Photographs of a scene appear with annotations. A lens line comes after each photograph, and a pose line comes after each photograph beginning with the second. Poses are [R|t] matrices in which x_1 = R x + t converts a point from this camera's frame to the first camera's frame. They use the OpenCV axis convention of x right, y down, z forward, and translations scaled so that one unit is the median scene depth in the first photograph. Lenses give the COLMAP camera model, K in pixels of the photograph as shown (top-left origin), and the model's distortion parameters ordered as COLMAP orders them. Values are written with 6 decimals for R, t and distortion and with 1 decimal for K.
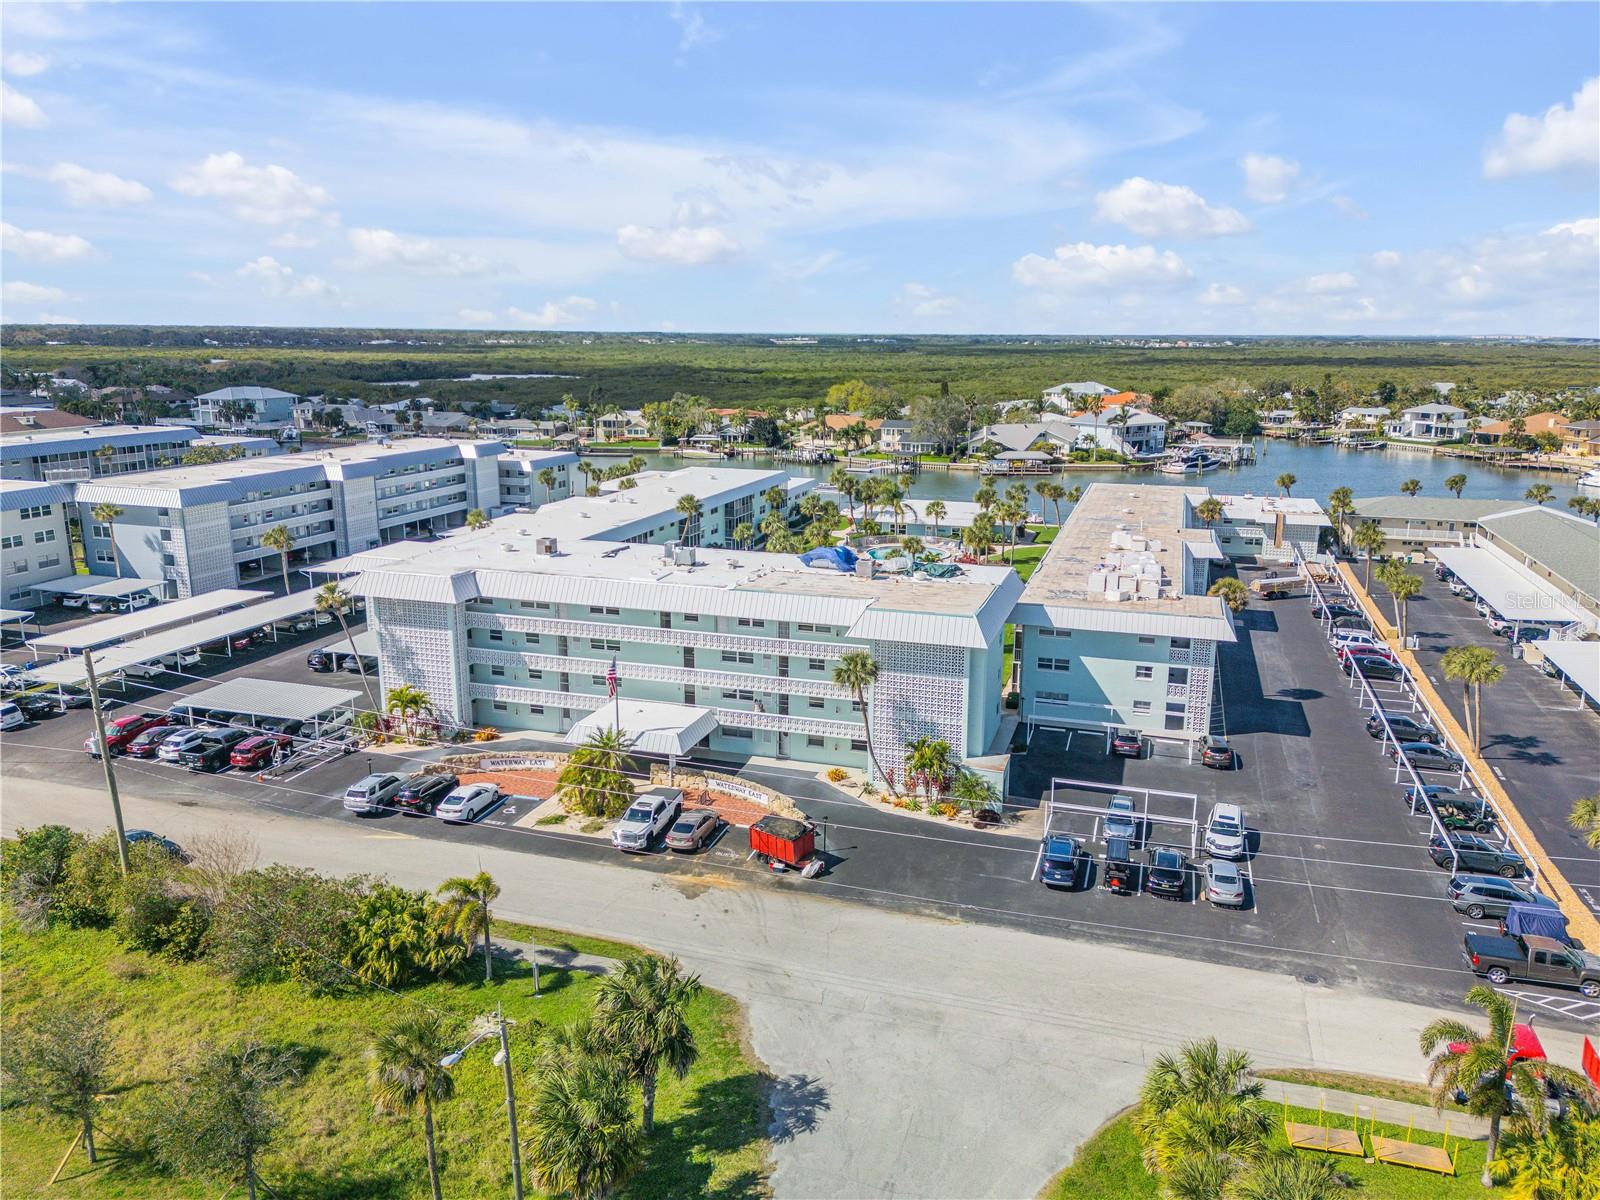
lens RADIAL K [[1142.5, 0, 800.0], [0, 1142.5, 600.0], [0, 0, 1]] dist [0.091427, -0.097407]
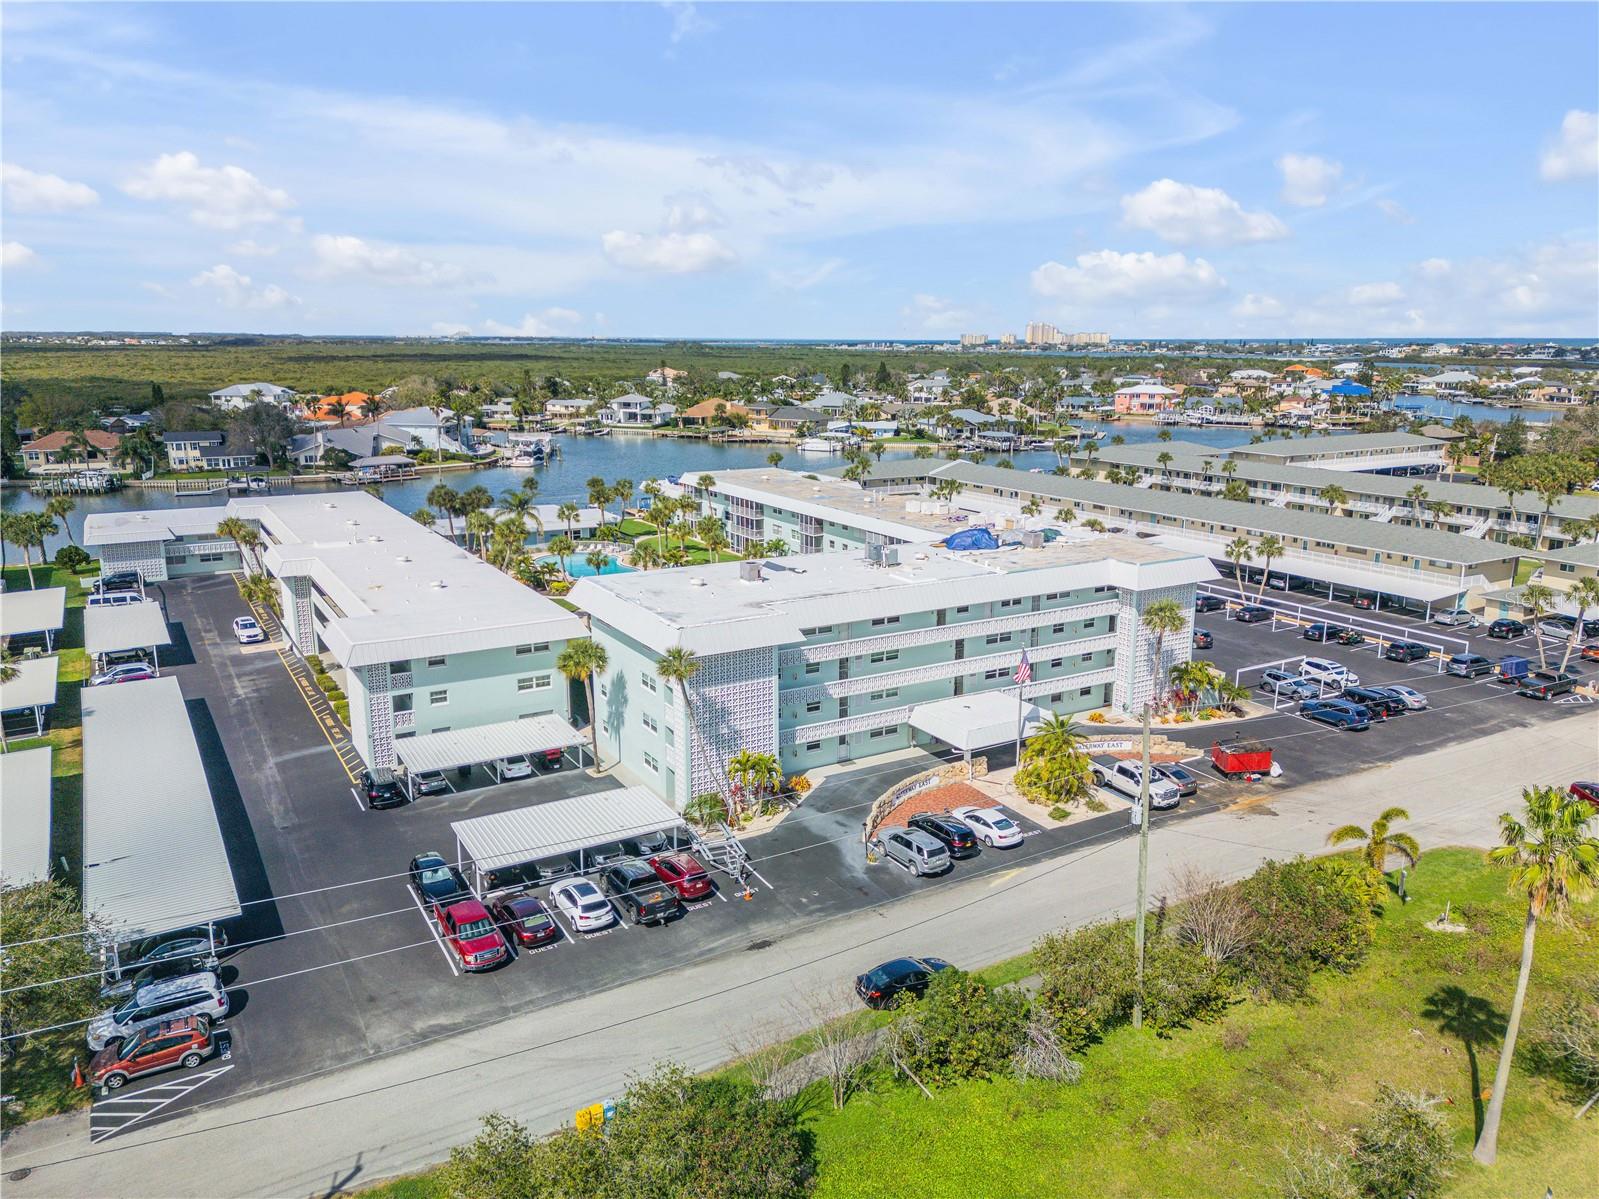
lens RADIAL K [[1122.3, 0, 804.5], [0, 1122.3, 654.7], [0, 0, 1]] dist [0.087010, -0.085281]
pose [[0.676994, -0.205670, 0.706668, -0.862792], [0.170000, 0.977894, 0.121747, -0.086698], [-0.716086, 0.037712, 0.696993, 0.384371]]
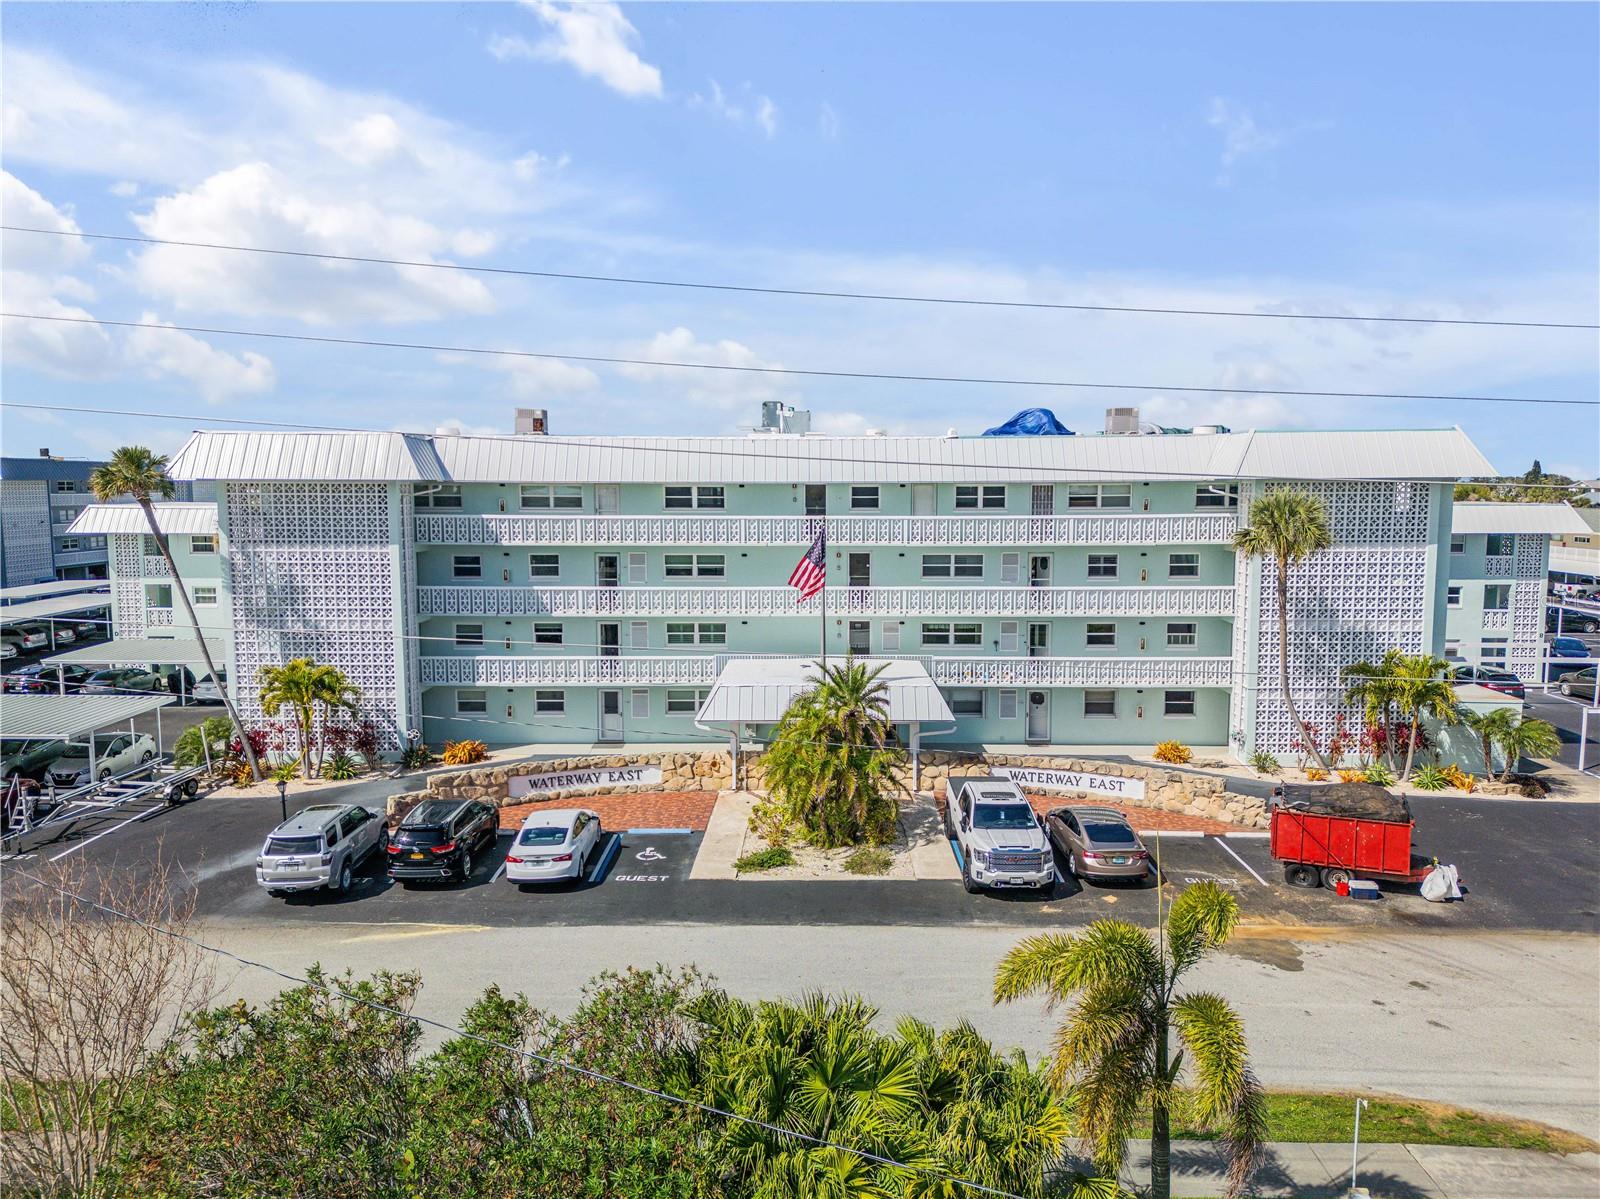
lens RADIAL K [[1164.8, 0, 797.9], [0, 1164.8, 585.8], [0, 0, 1]] dist [0.078338, -0.072939]
pose [[0.959169, -0.035125, 0.280646, -0.272659], [0.071516, 0.990134, -0.120500, 0.116733], [-0.273644, 0.135650, 0.952217, 0.452036]]
